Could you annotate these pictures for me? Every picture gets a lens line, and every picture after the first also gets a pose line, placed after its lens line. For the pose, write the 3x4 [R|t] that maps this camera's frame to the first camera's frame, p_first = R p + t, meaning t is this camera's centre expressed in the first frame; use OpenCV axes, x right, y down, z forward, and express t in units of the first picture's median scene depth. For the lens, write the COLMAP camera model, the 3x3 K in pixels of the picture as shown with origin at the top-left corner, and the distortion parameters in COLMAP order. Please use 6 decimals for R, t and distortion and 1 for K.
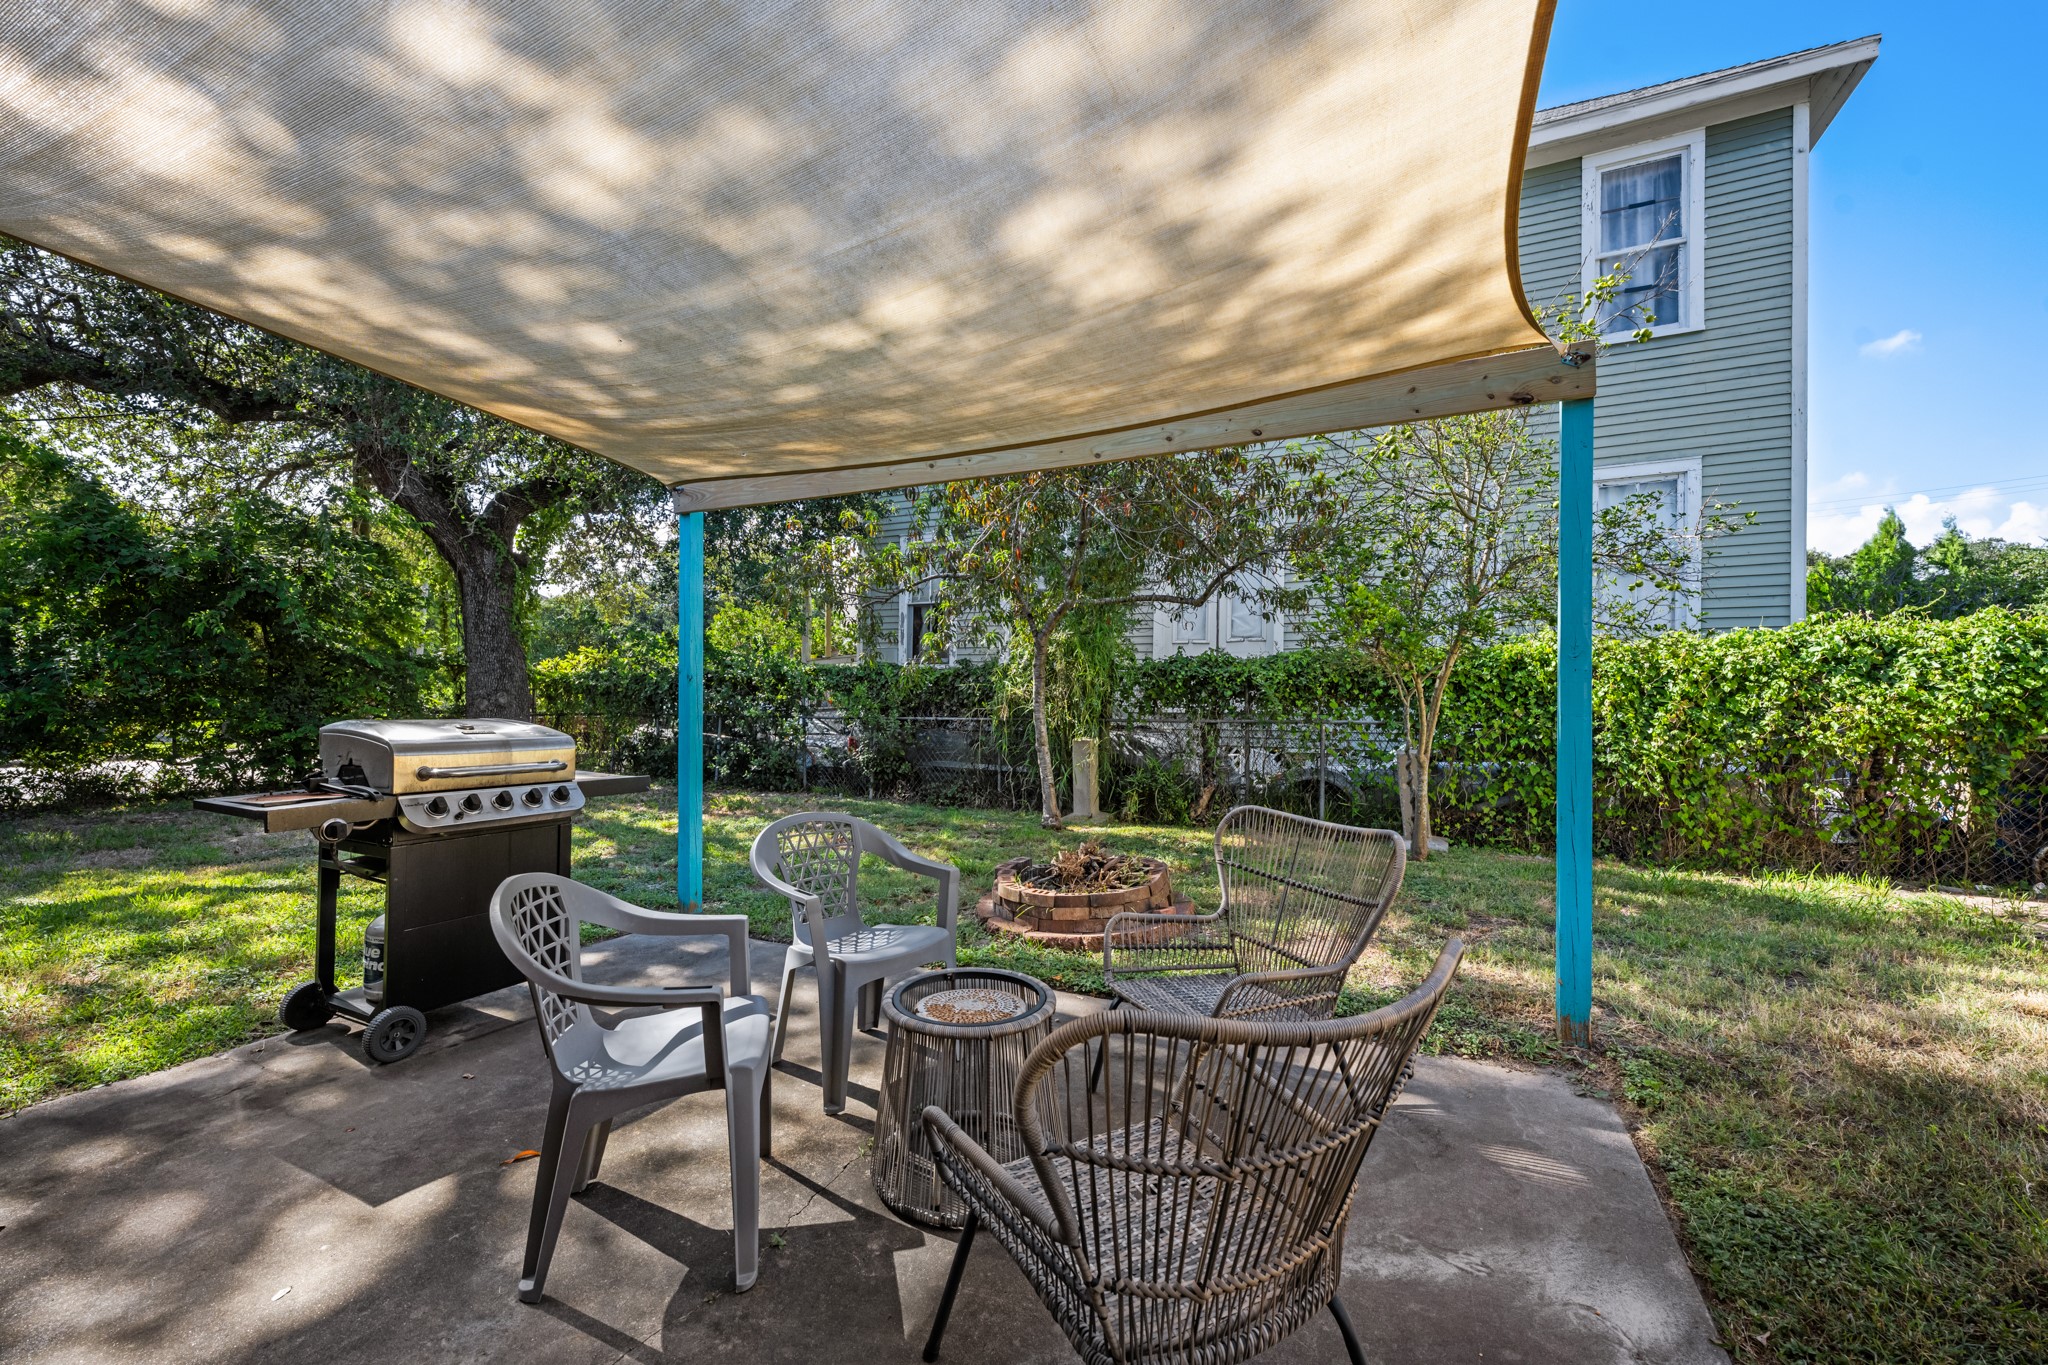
lens RADIAL K [[815.2, 0, 1021.4], [0, 815.2, 689.7], [0, 0, 1]] dist [0.001735, 0.000257]
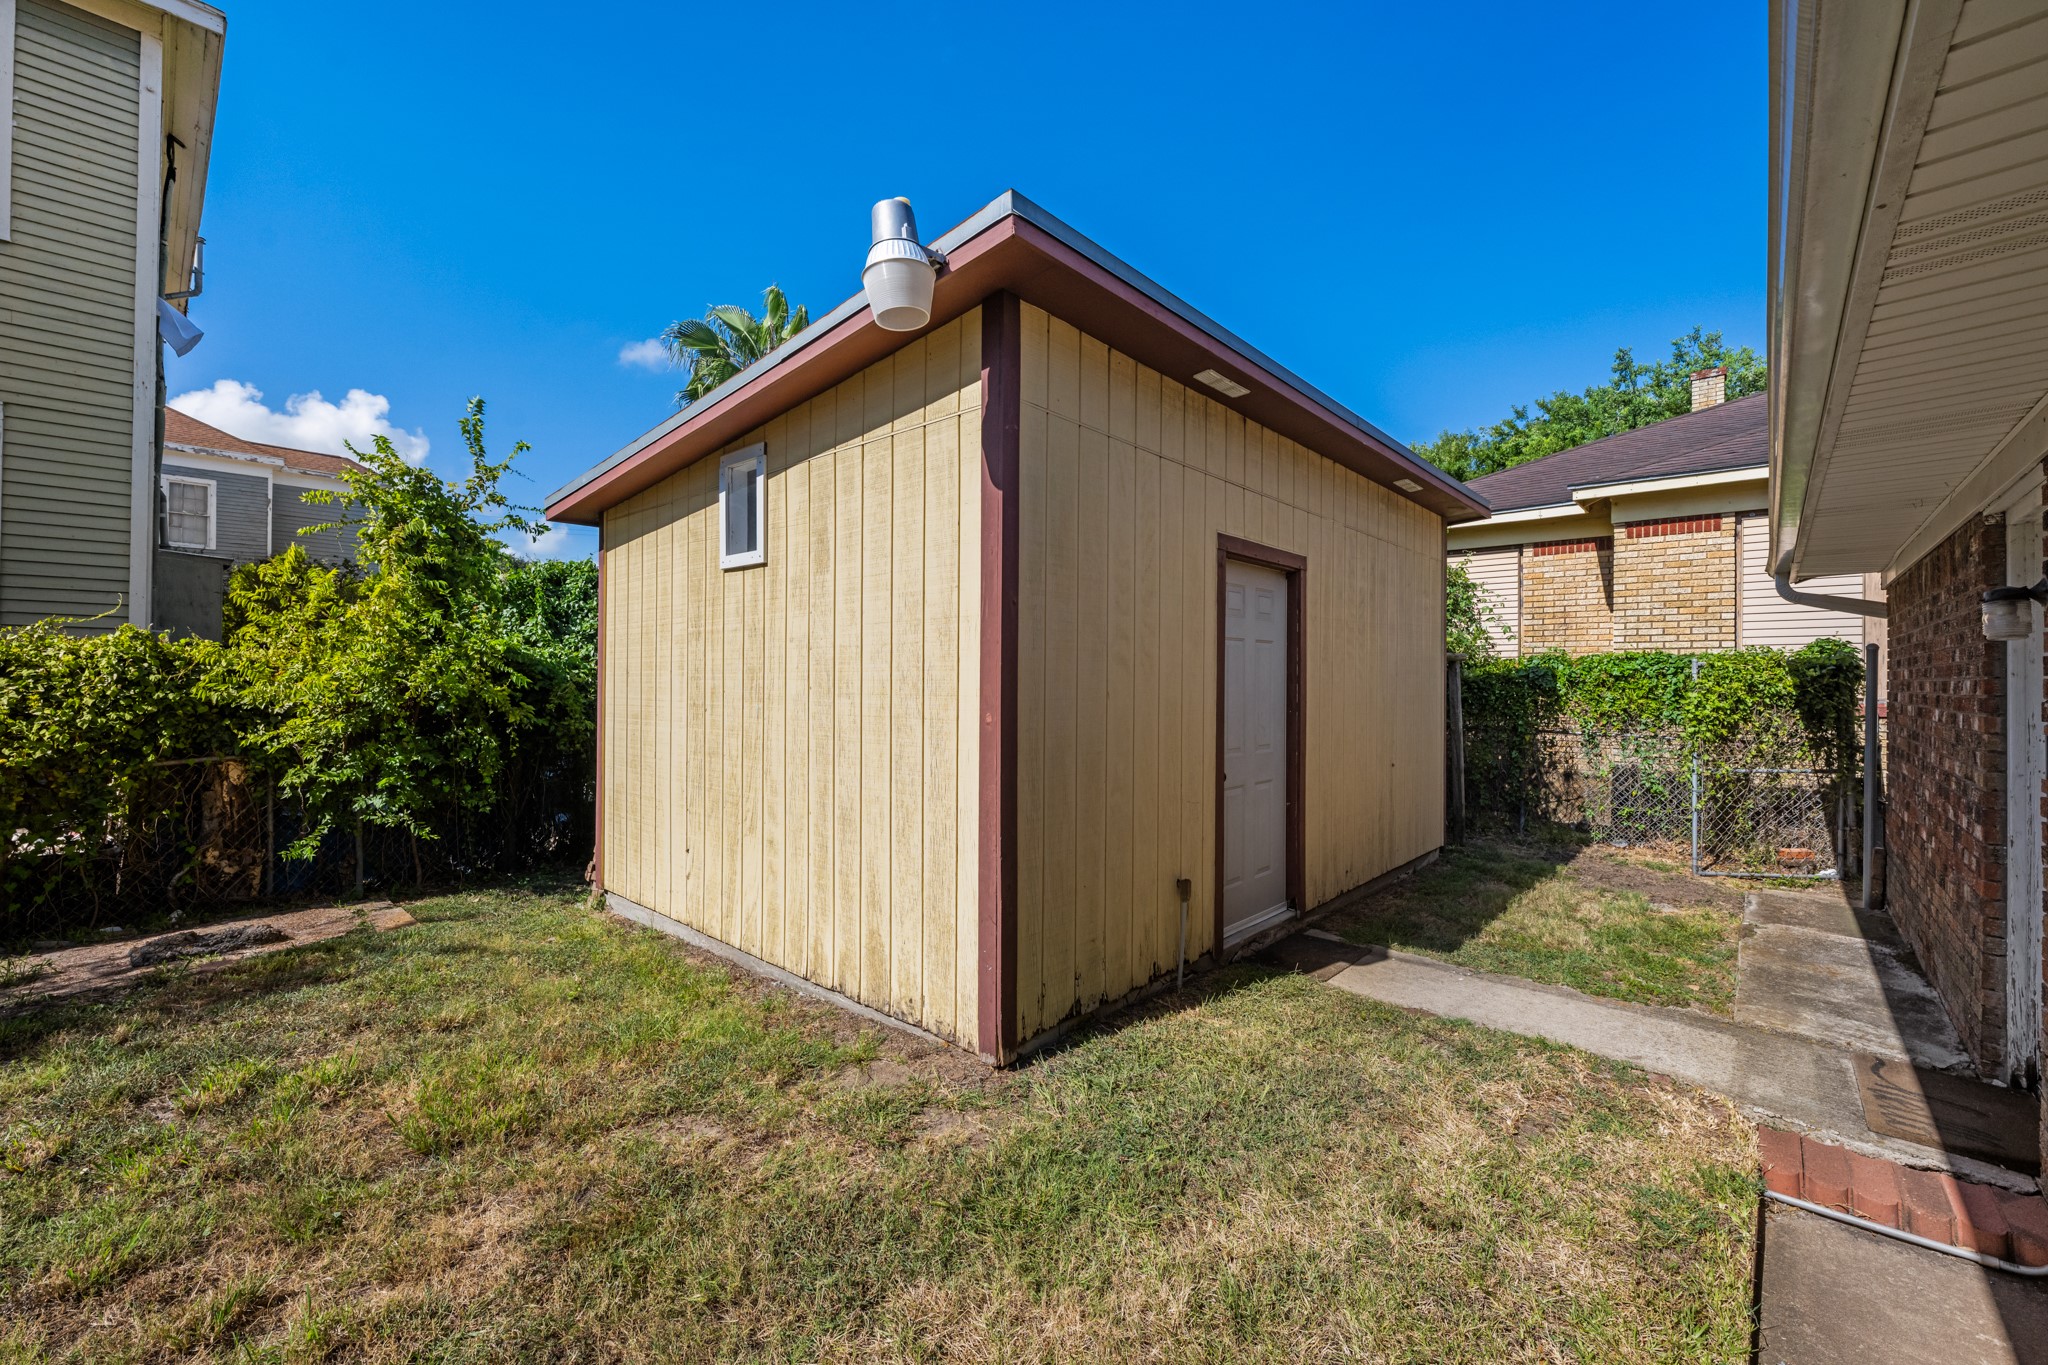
lens RADIAL K [[815.2, 0, 1023.7], [0, 815.2, 681.8], [0, 0, 1]] dist [0.001735, 0.000257]
pose [[0.285217, -0.002050, 0.958461, 0.604749], [-0.004340, 0.999985, 0.003430, -0.046237], [-0.958453, -0.005138, 0.285204, -0.249967]]
